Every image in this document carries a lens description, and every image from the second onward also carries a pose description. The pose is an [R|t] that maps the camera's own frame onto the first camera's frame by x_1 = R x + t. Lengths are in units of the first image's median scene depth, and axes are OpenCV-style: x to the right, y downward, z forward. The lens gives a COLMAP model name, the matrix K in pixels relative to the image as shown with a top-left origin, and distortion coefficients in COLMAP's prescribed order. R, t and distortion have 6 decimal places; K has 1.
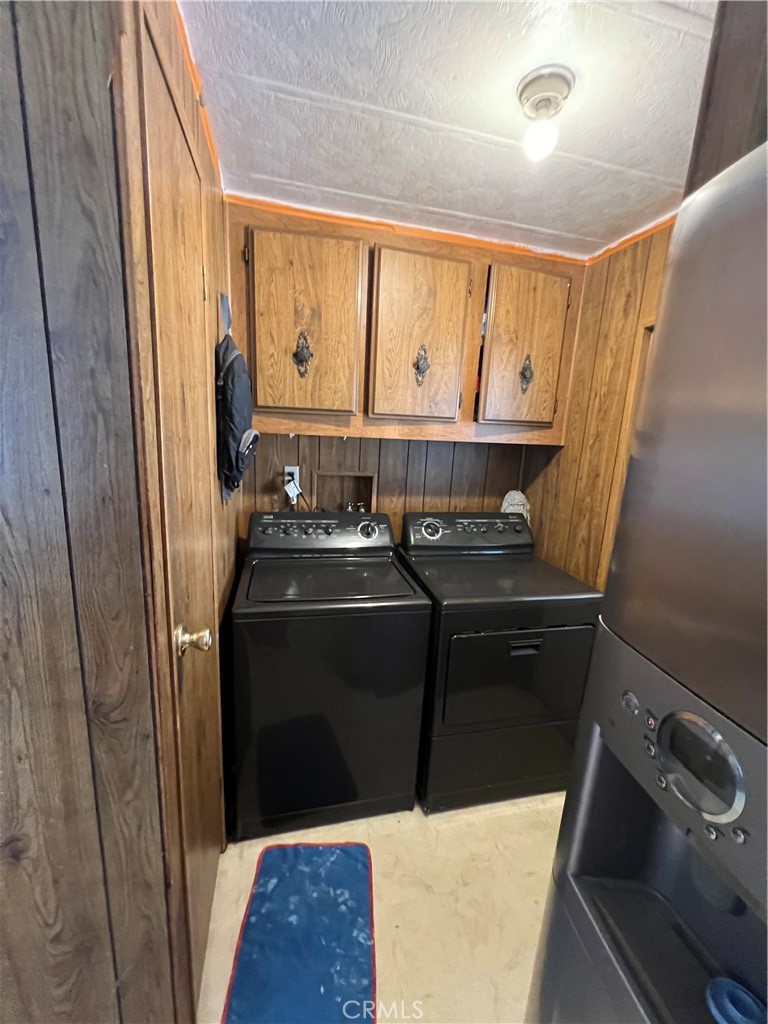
lens RADIAL K [[413.4, 0, 389.9], [0, 413.4, 507.3], [0, 0, 1]] dist [0.000752, 0.000402]
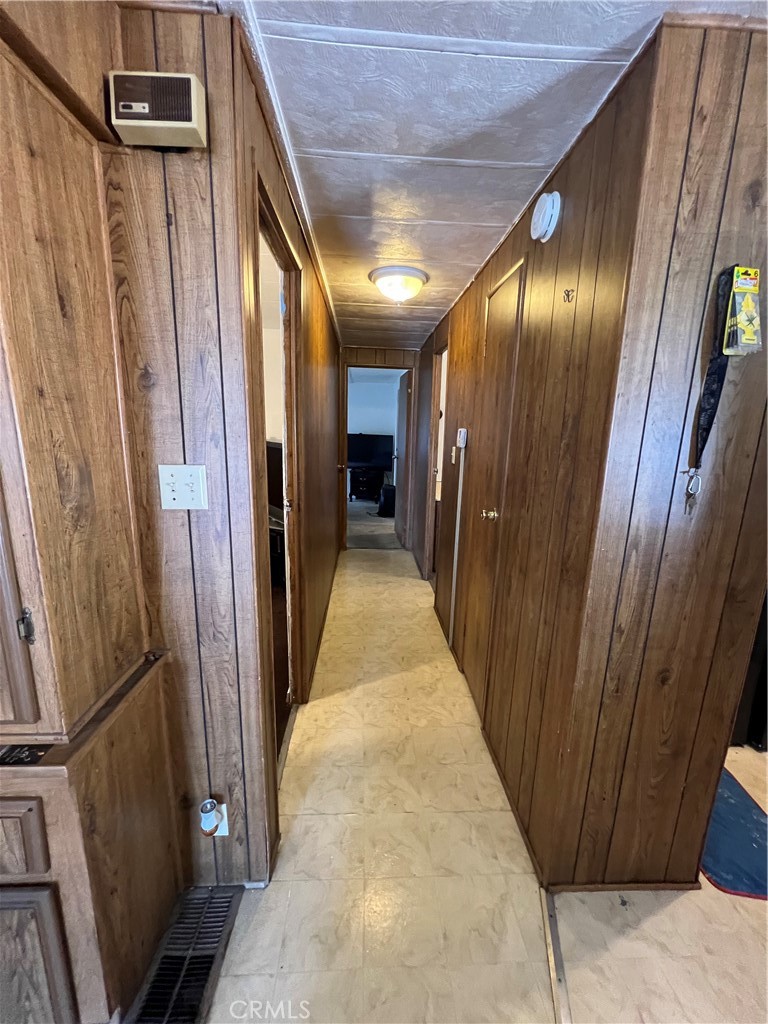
lens RADIAL K [[413.4, 0, 381.9], [0, 413.4, 513.9], [0, 0, 1]] dist [0.000752, 0.000402]
pose [[0.982602, 0.006768, -0.185601, -1.582204], [-0.009633, 0.999848, -0.014540, 0.192514], [0.185474, 0.016075, 0.982518, -0.780702]]
